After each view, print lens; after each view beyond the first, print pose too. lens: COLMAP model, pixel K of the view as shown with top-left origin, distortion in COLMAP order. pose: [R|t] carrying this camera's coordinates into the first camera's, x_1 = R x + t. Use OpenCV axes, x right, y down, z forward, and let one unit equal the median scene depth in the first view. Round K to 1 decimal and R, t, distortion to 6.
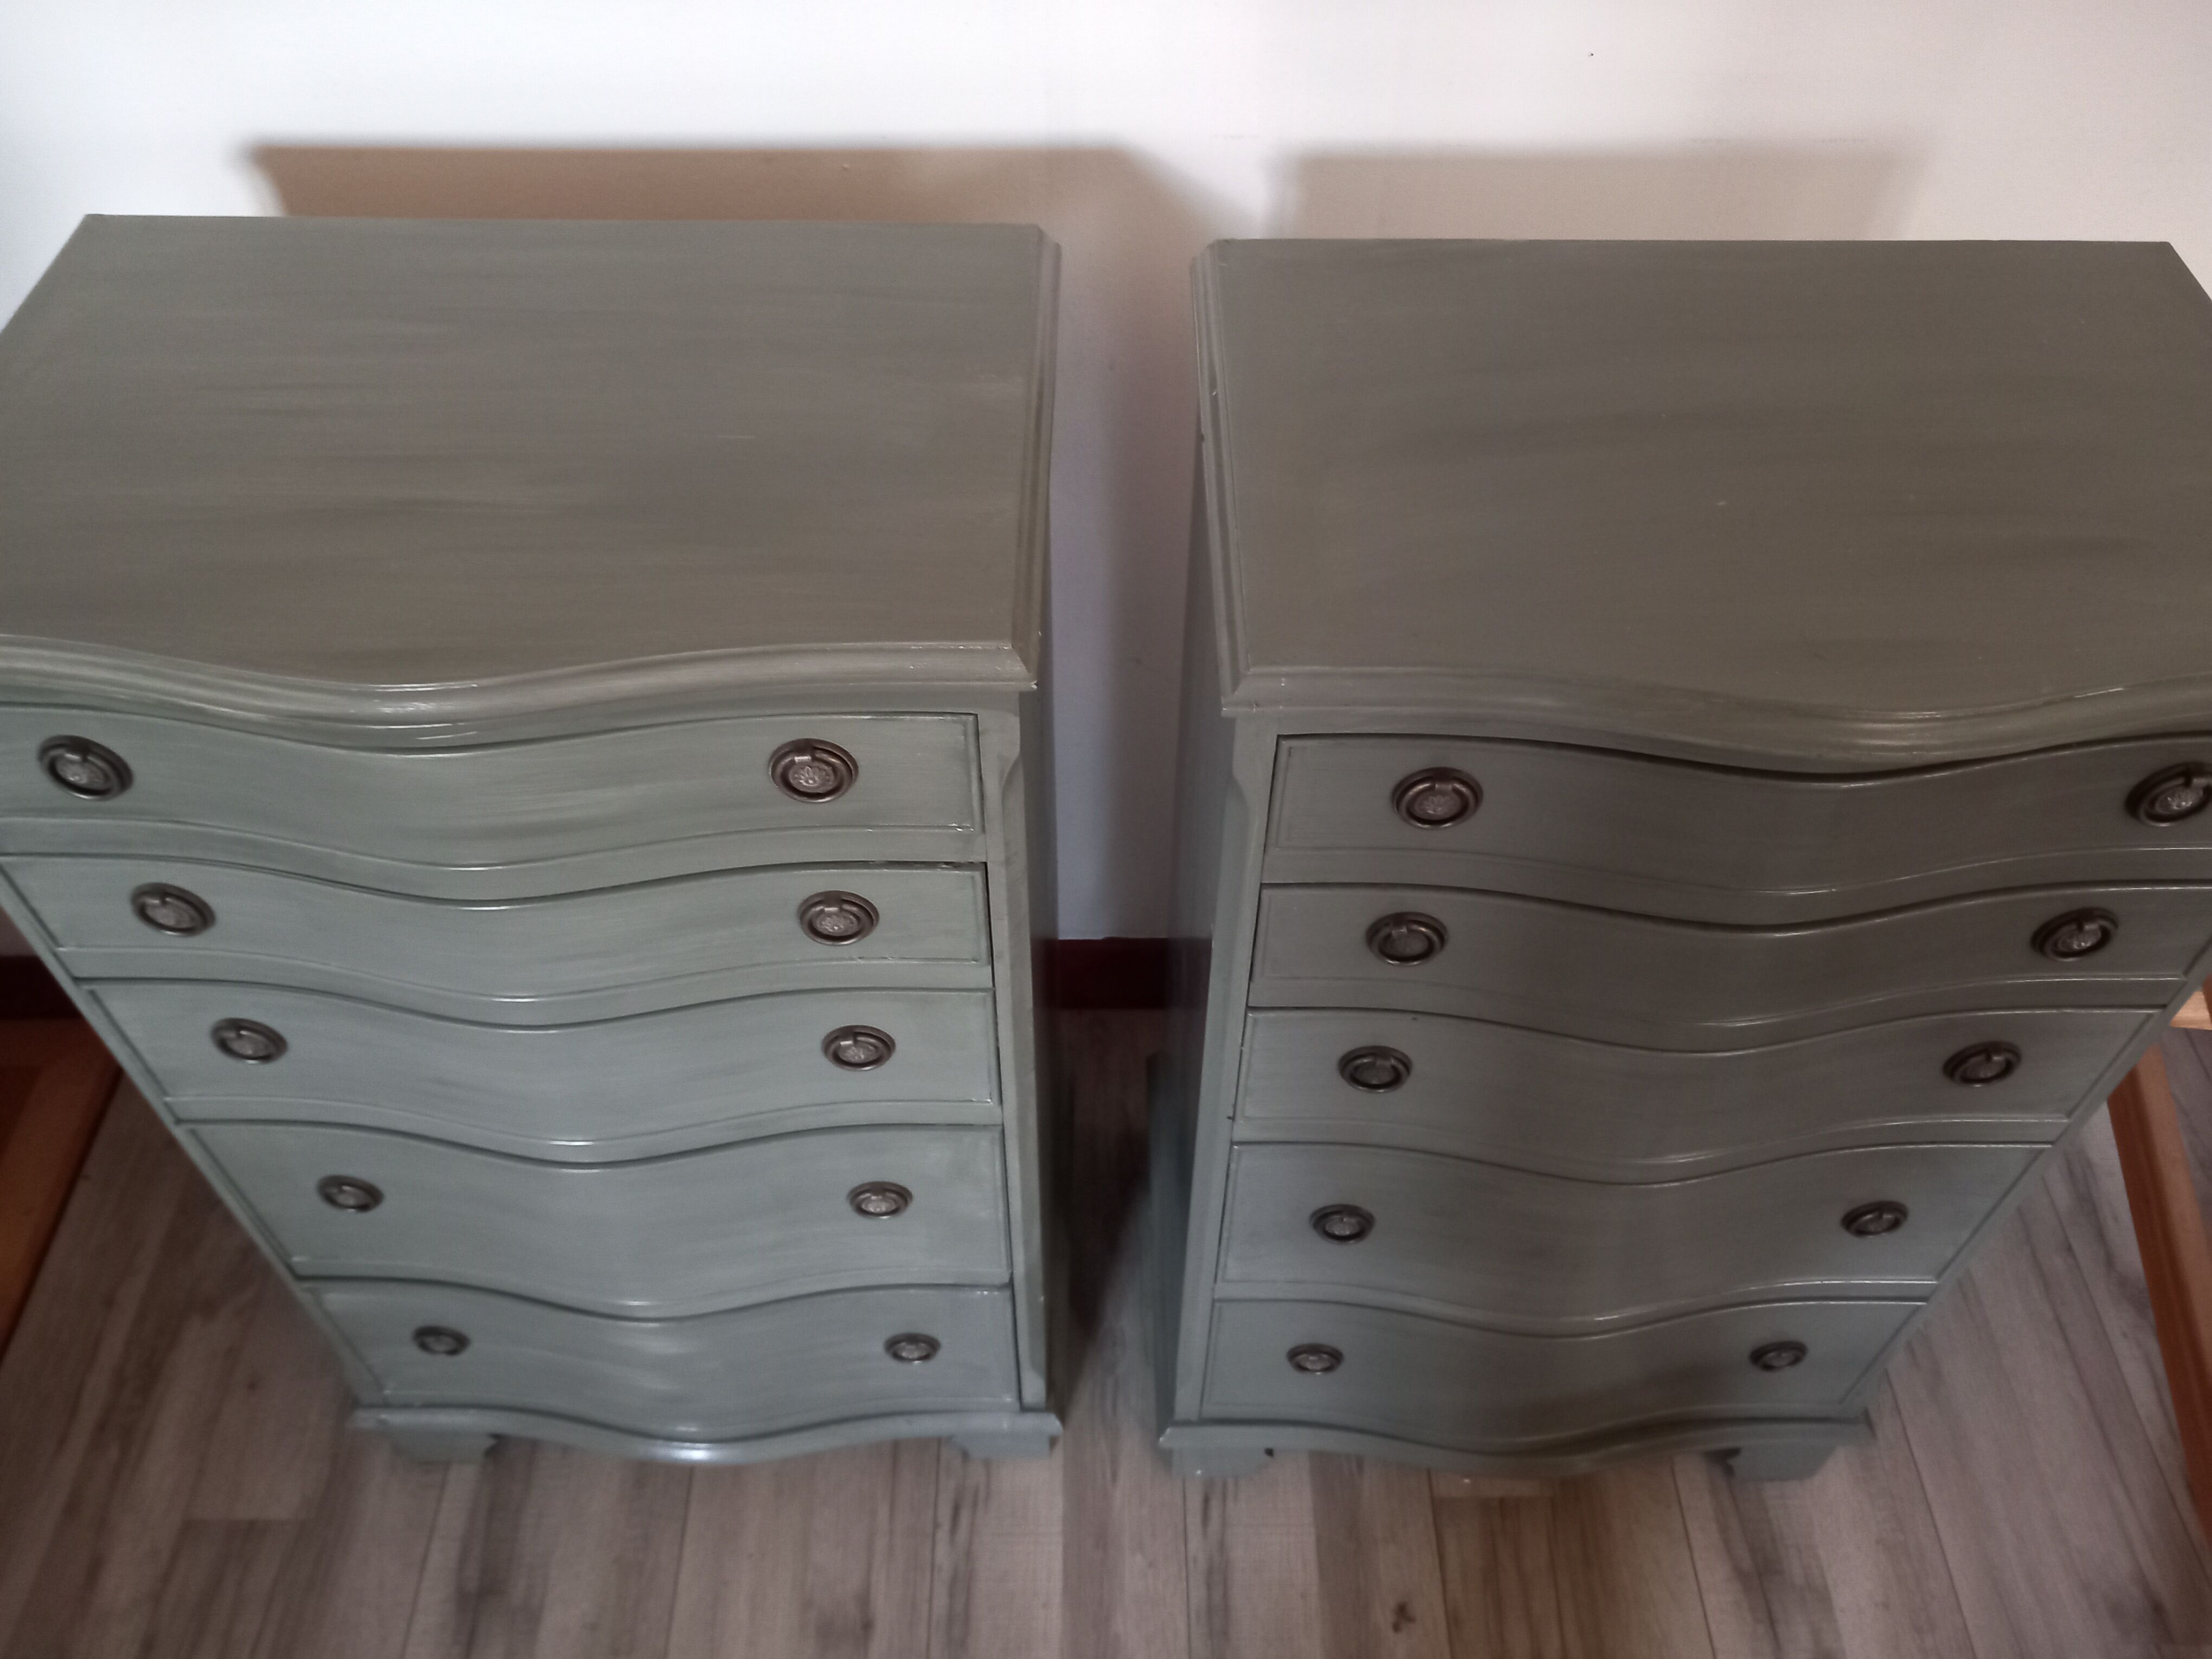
lens RADIAL K [[1737.0, 0, 1076.4], [0, 1737.0, 804.9], [0, 0, 1]] dist [0.001544, -0.016448]
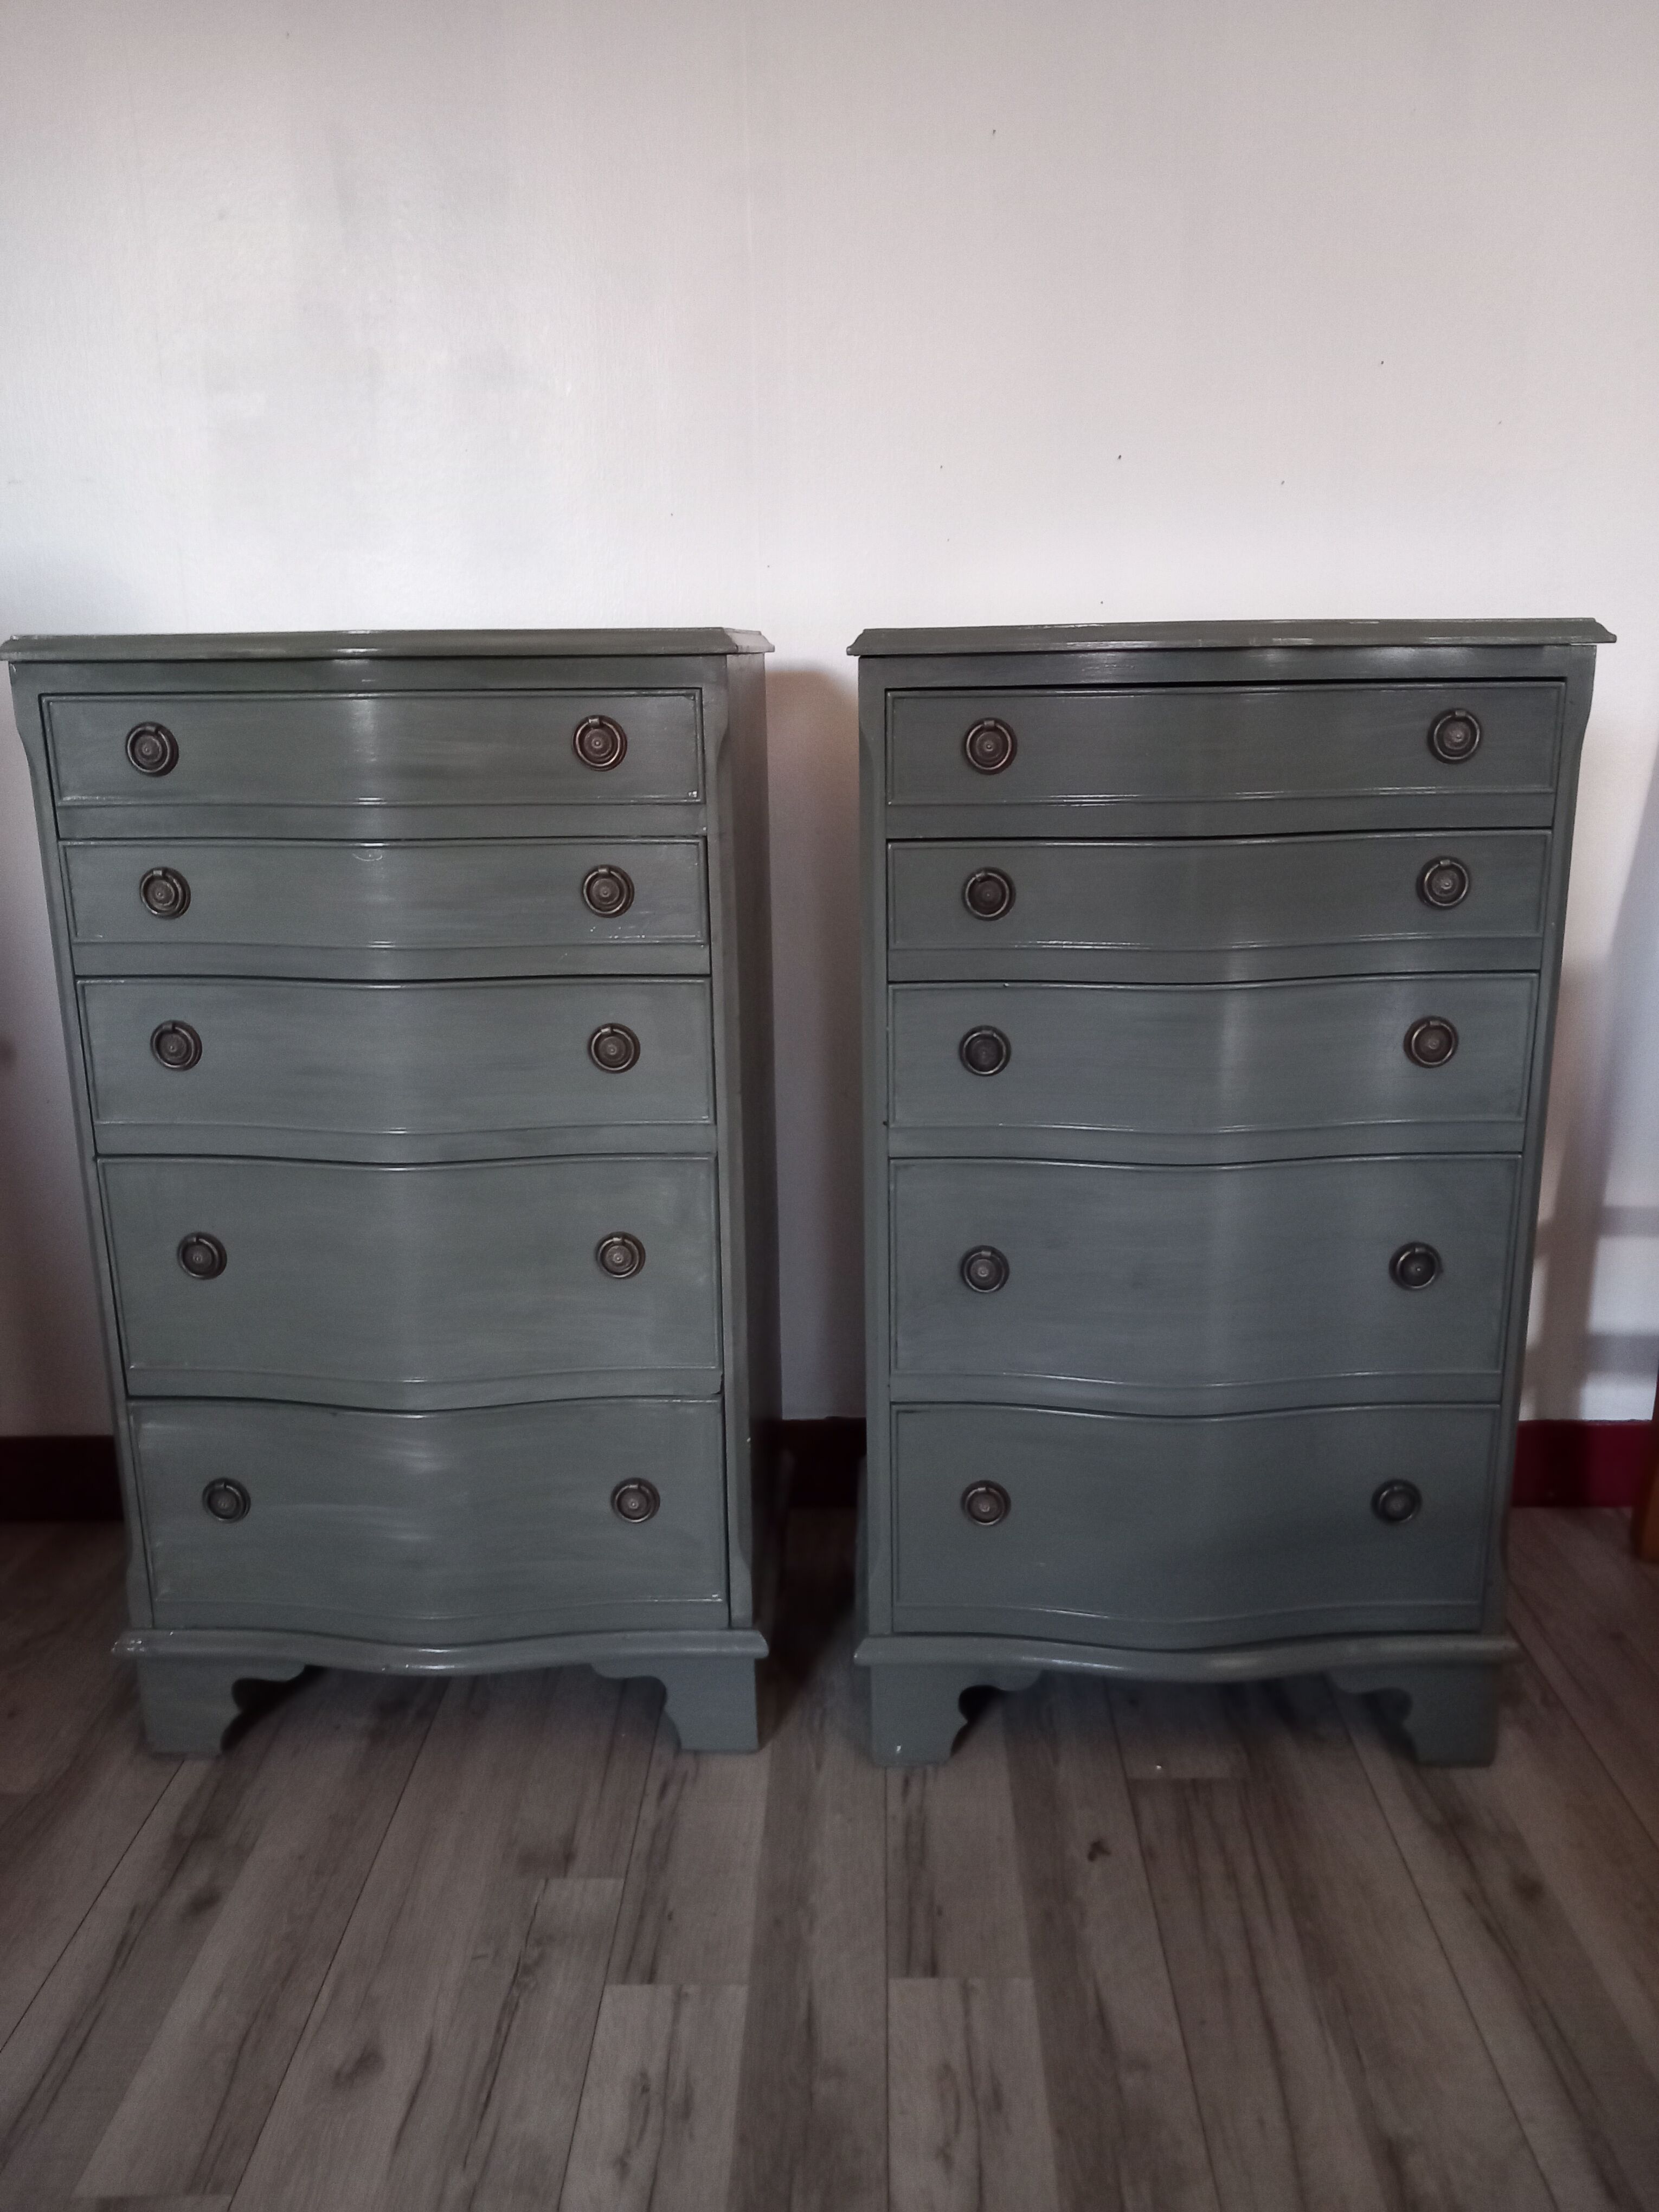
lens RADIAL K [[1737.0, 0, 833.5], [0, 1737.0, 1129.9], [0, 0, 1]] dist [0.001544, -0.016448]
pose [[0.999694, -0.002460, -0.024617, 0.060683], [-0.011779, 0.827695, -0.561055, 0.695417], [0.021756, 0.561173, 0.827412, -0.075455]]
